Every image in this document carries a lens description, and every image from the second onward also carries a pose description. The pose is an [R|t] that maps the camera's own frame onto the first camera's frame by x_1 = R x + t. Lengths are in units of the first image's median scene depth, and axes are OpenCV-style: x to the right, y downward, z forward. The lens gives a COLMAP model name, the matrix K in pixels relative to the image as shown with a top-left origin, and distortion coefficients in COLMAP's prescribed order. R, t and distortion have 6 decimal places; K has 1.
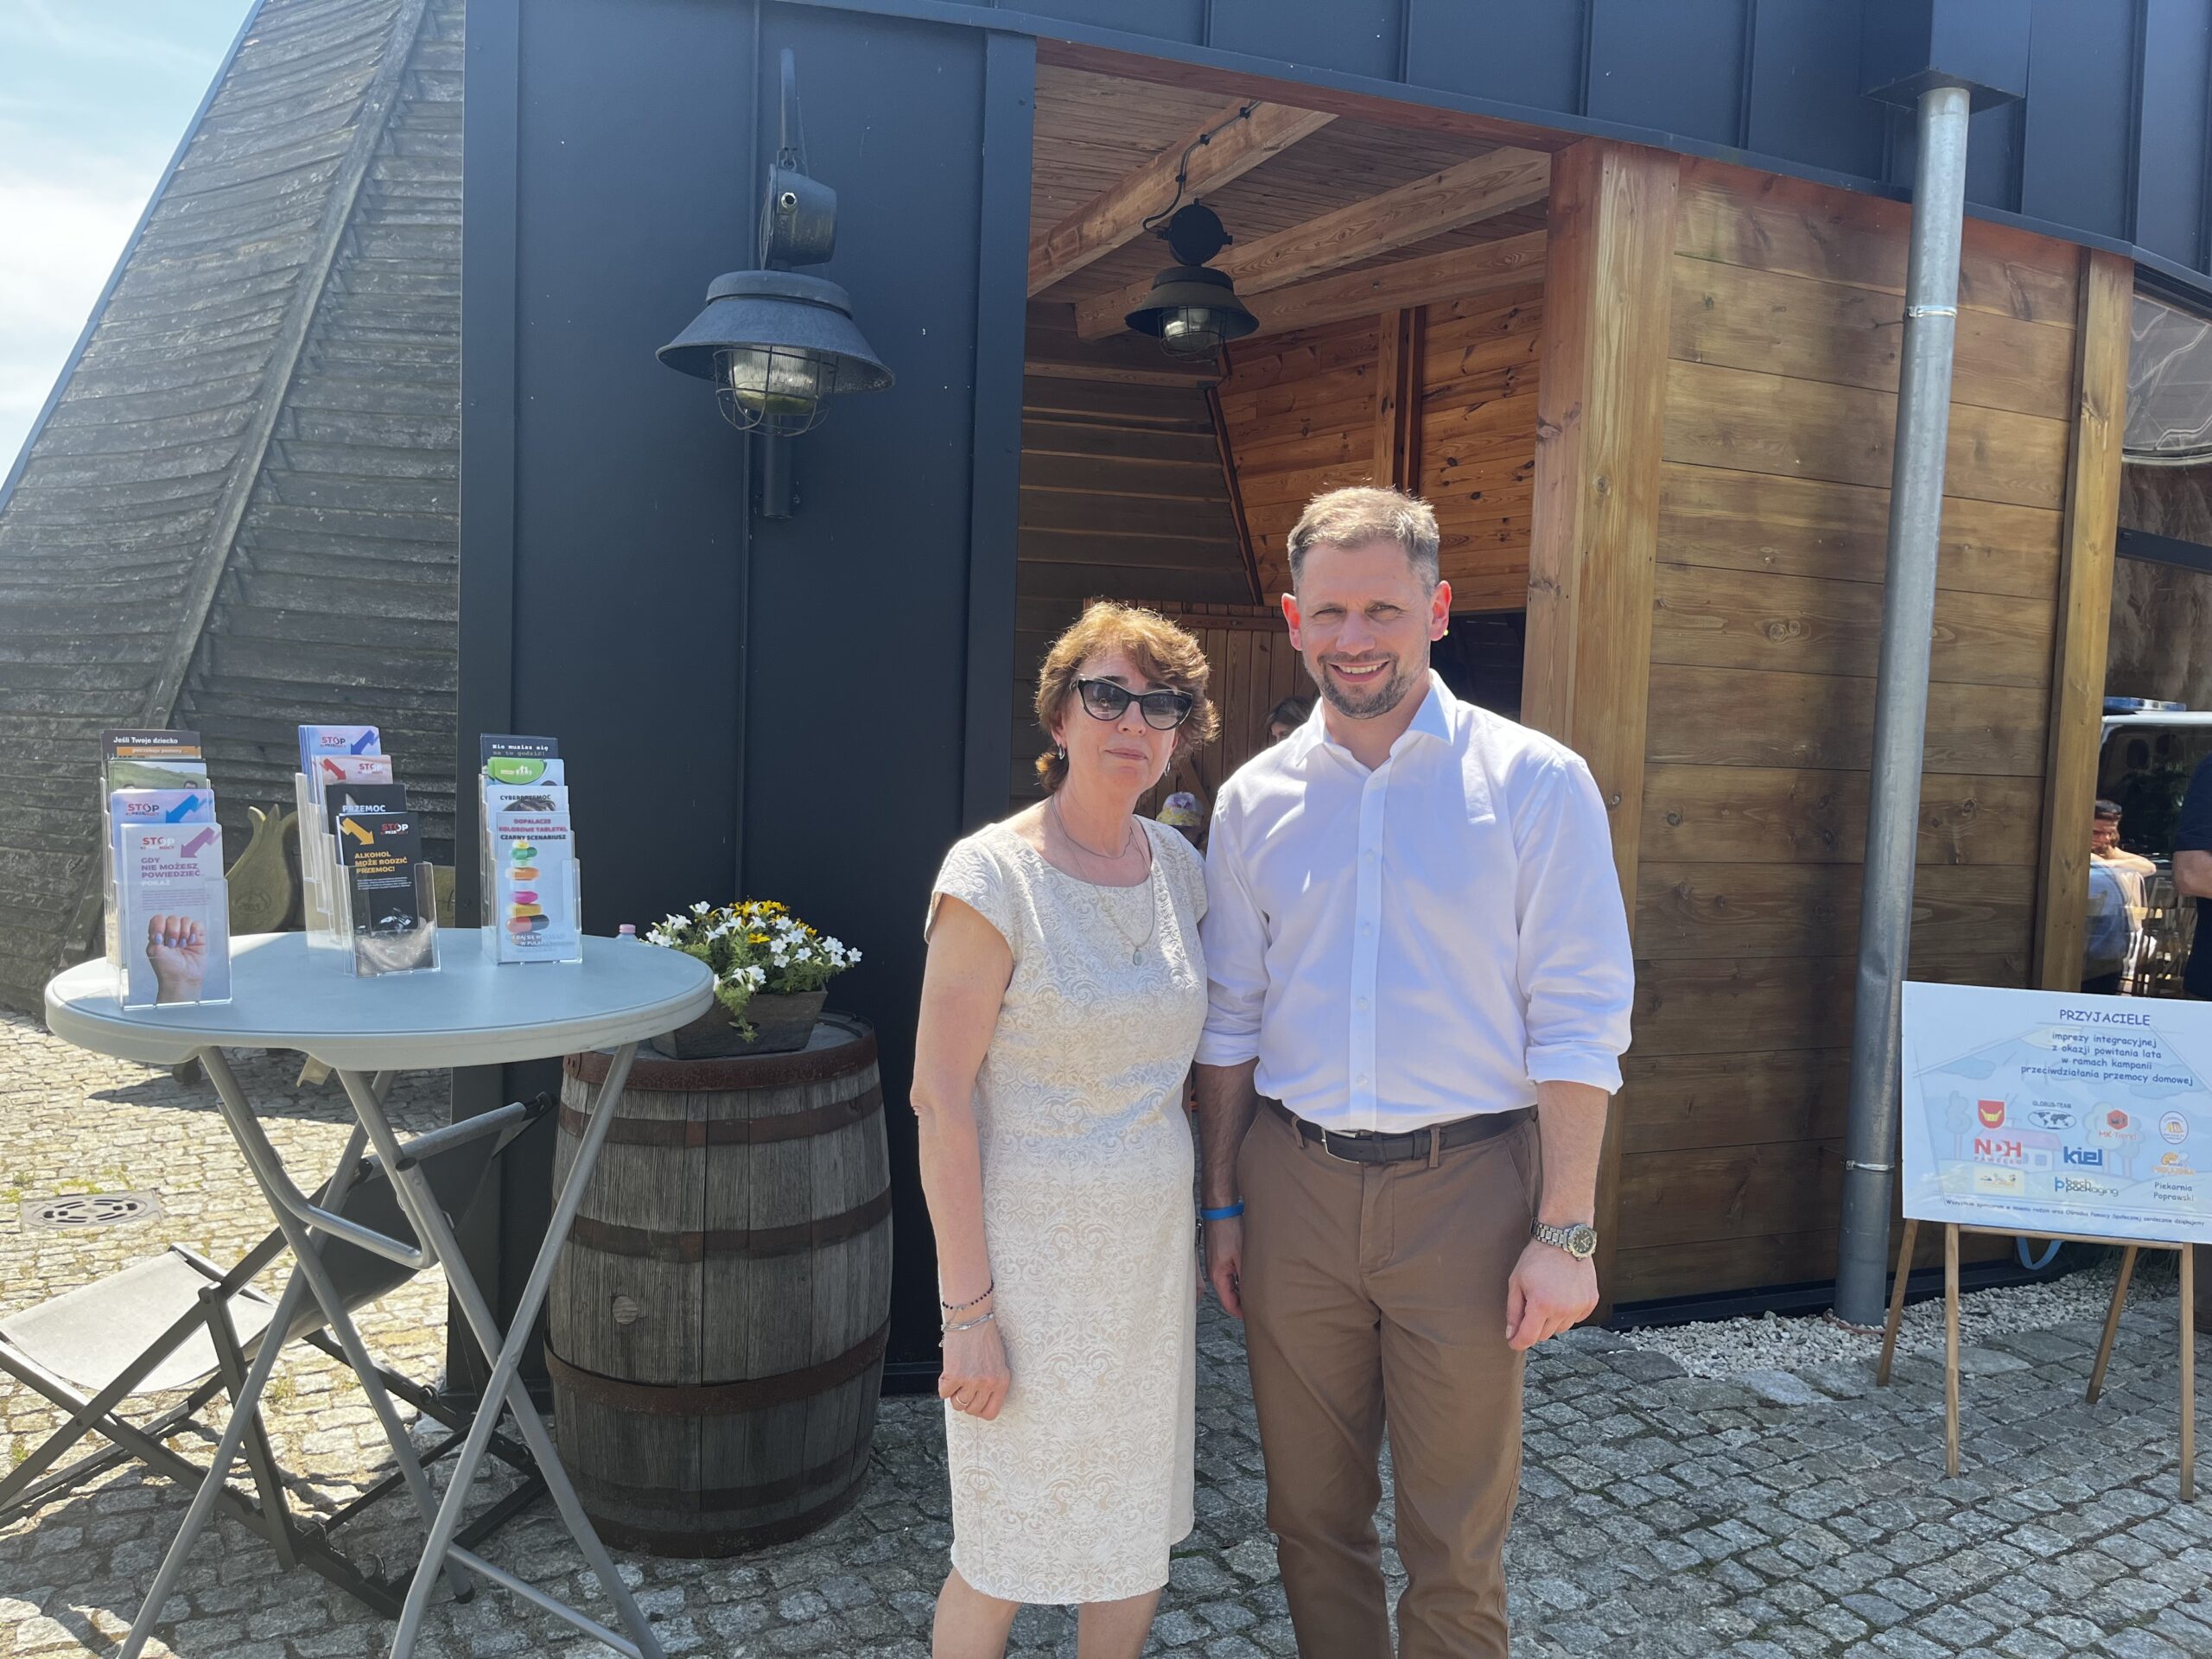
lens RADIAL K [[1734.1, 0, 1106.0], [0, 1734.1, 829.5], [0, 0, 1]] dist [0.004268, 0.000803]
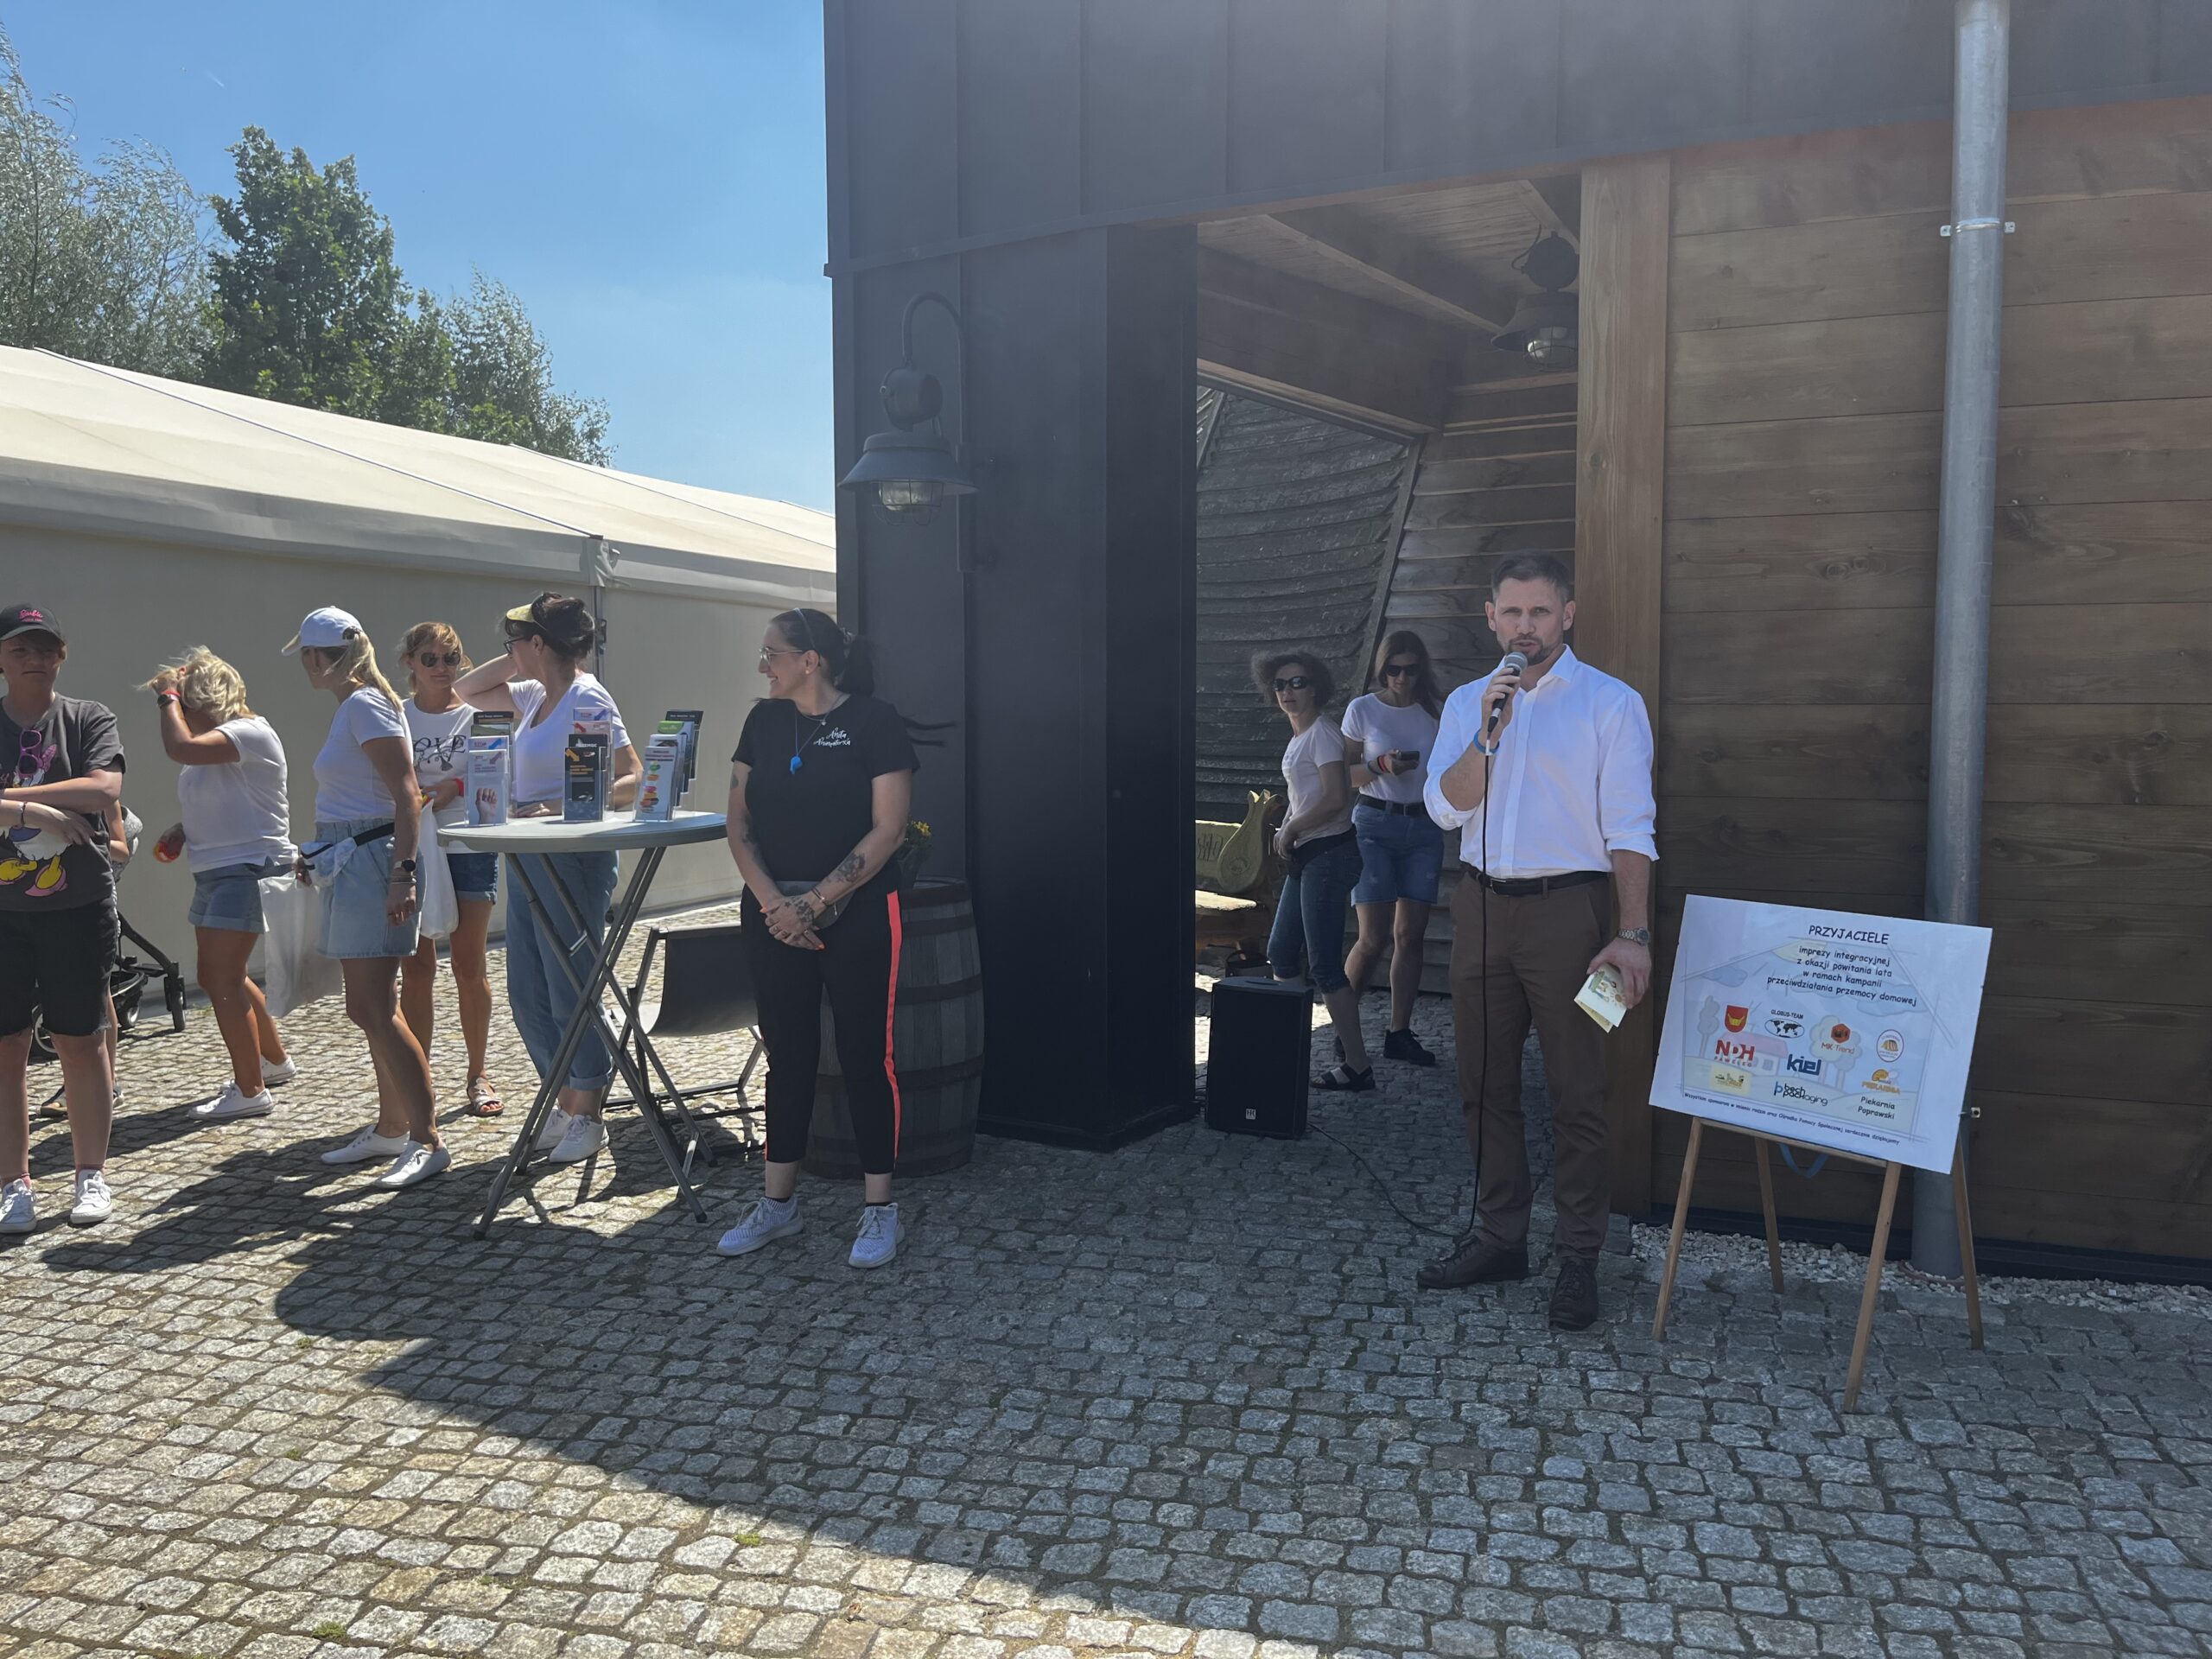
lens RADIAL K [[1734.1, 0, 1106.0], [0, 1734.1, 829.5], [0, 0, 1]] dist [0.004268, 0.000803]
pose [[0.696746, 0.010282, -0.717244, 1.003273], [-0.013496, 0.999908, 0.001224, 0.051756], [0.717191, 0.008827, 0.696821, -0.018562]]
